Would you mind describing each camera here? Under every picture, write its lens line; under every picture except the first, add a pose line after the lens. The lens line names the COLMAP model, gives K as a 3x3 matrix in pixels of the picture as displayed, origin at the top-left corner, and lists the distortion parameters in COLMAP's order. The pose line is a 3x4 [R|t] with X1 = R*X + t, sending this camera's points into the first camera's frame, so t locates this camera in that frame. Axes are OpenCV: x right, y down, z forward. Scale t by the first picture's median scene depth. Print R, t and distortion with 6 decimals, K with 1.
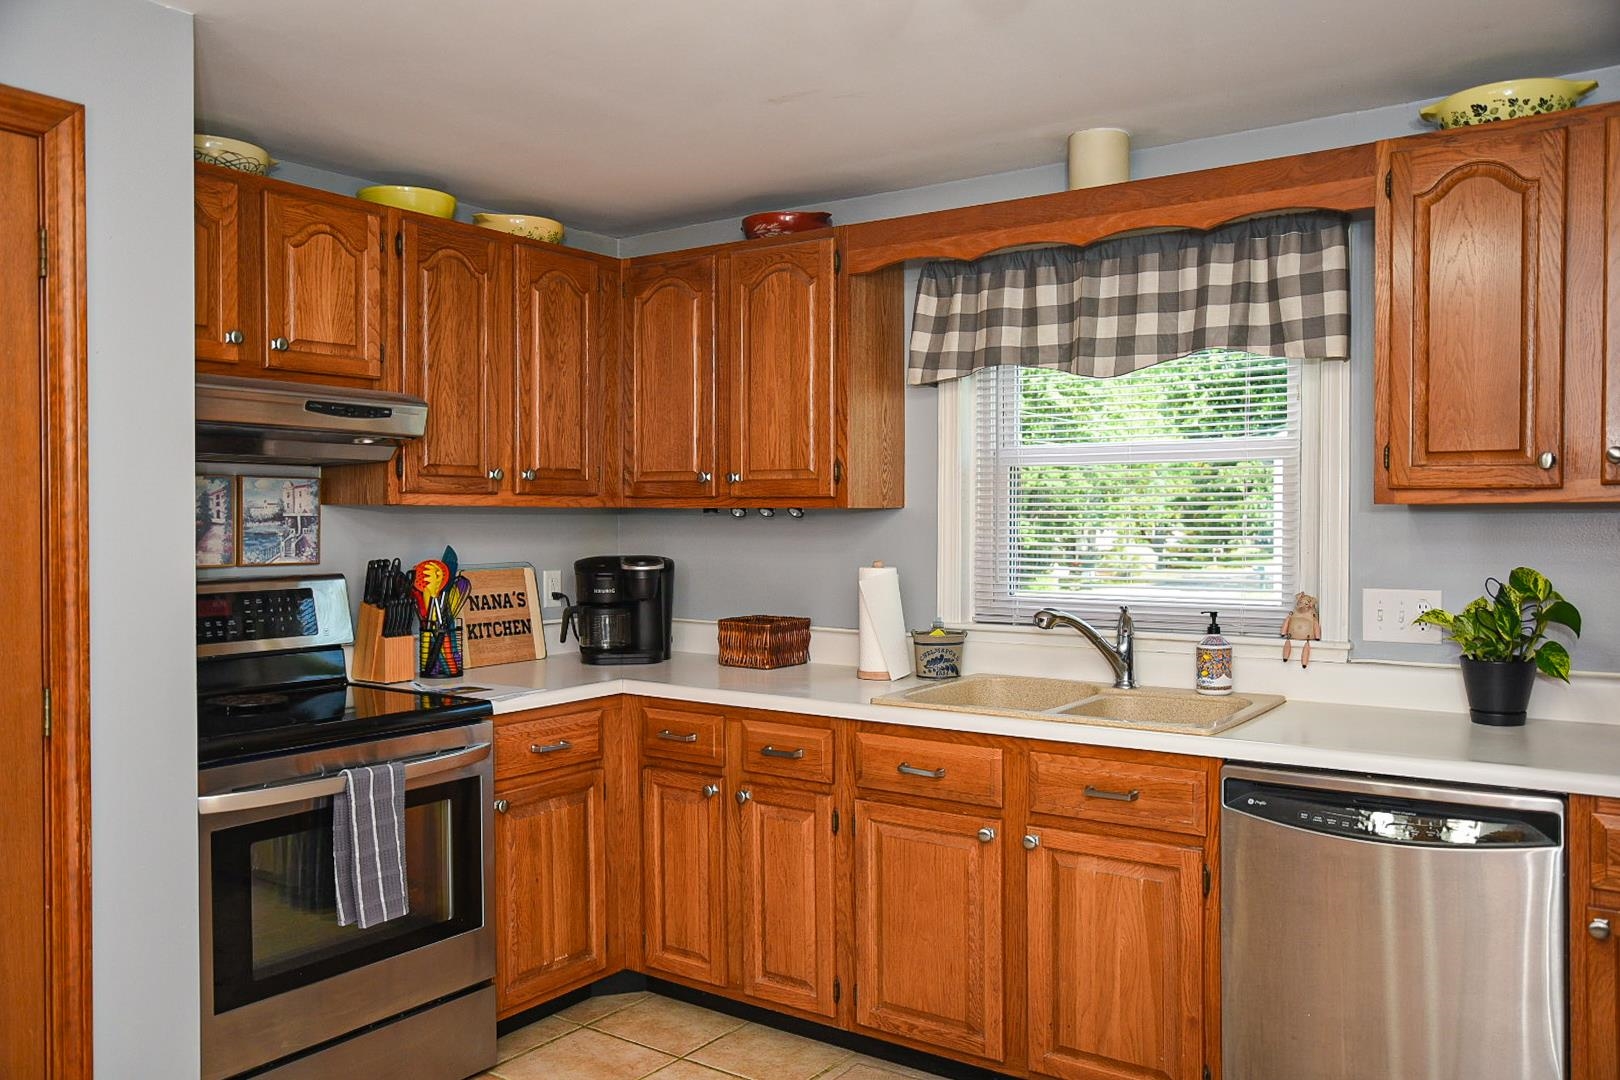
lens RADIAL K [[1433.5, 0, 809.1], [0, 1433.5, 500.9], [0, 0, 1]] dist [0.099552, 0.000479]
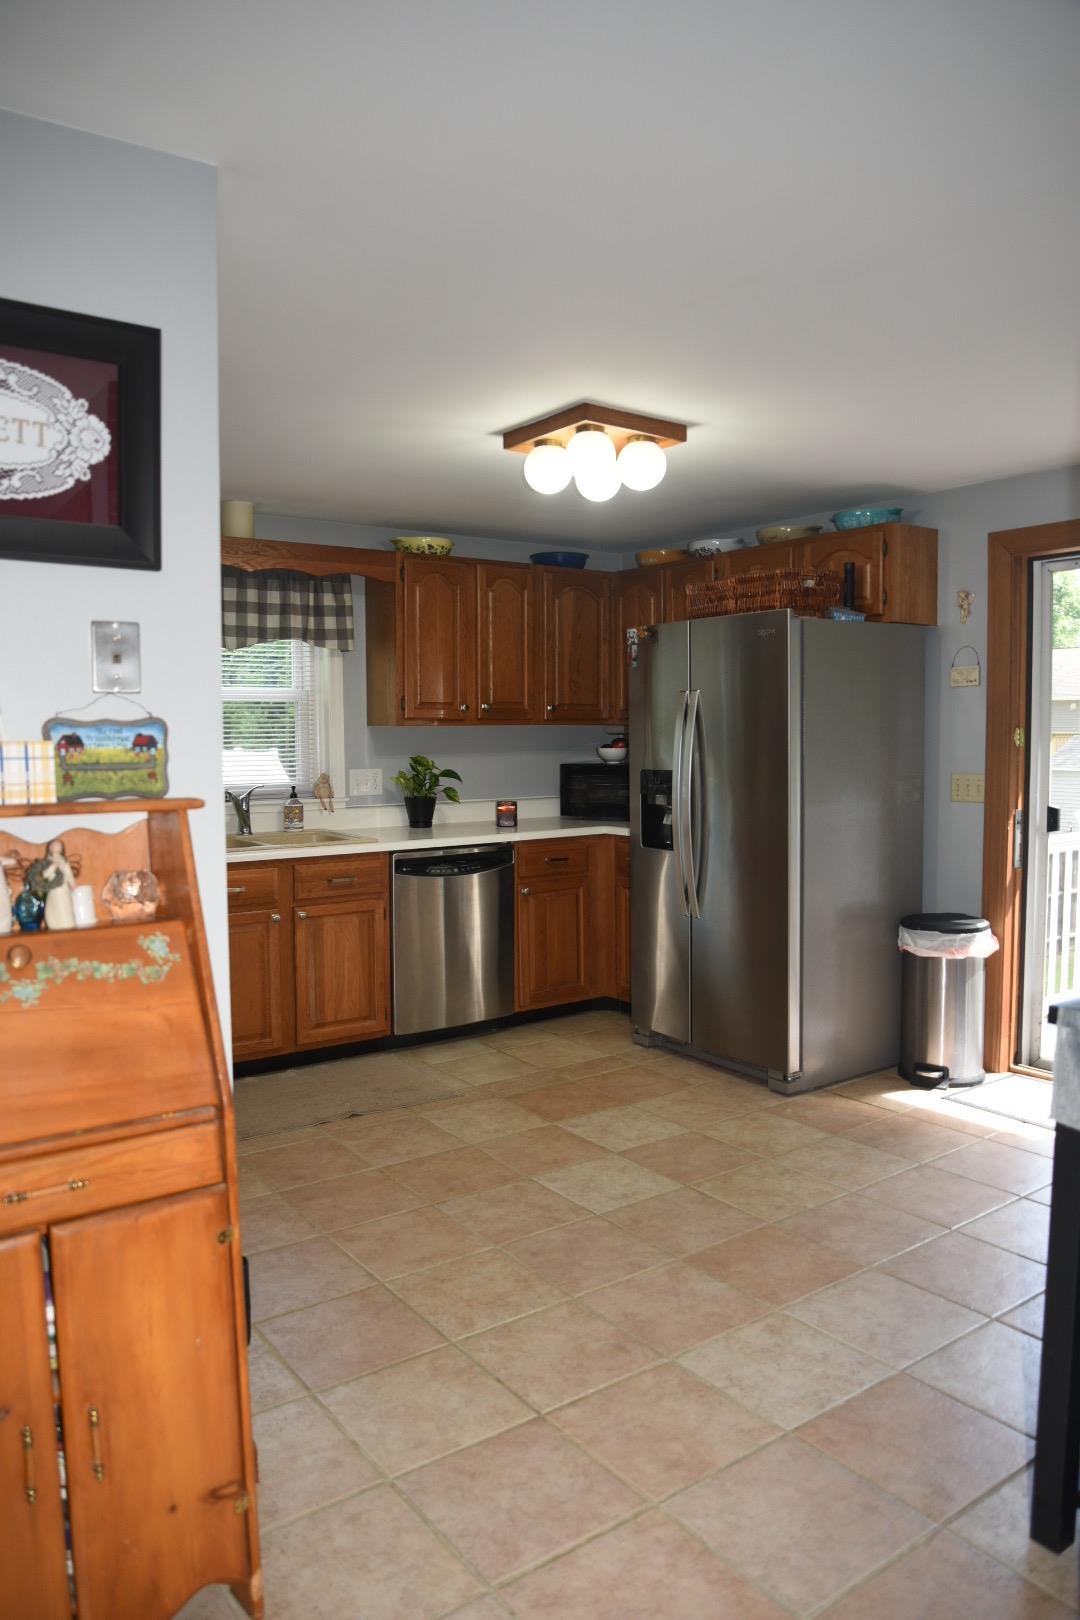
lens RADIAL K [[1096.3, 0, 540.0], [0, 1096.3, 810.0], [0, 0, 1]] dist [-0.073046, 0.003023]
pose [[0.271110, -0.048642, 0.961318, -1.015143], [0.013494, 0.998816, 0.046734, 0.051069], [-0.962454, 0.000302, 0.271446, 0.366330]]
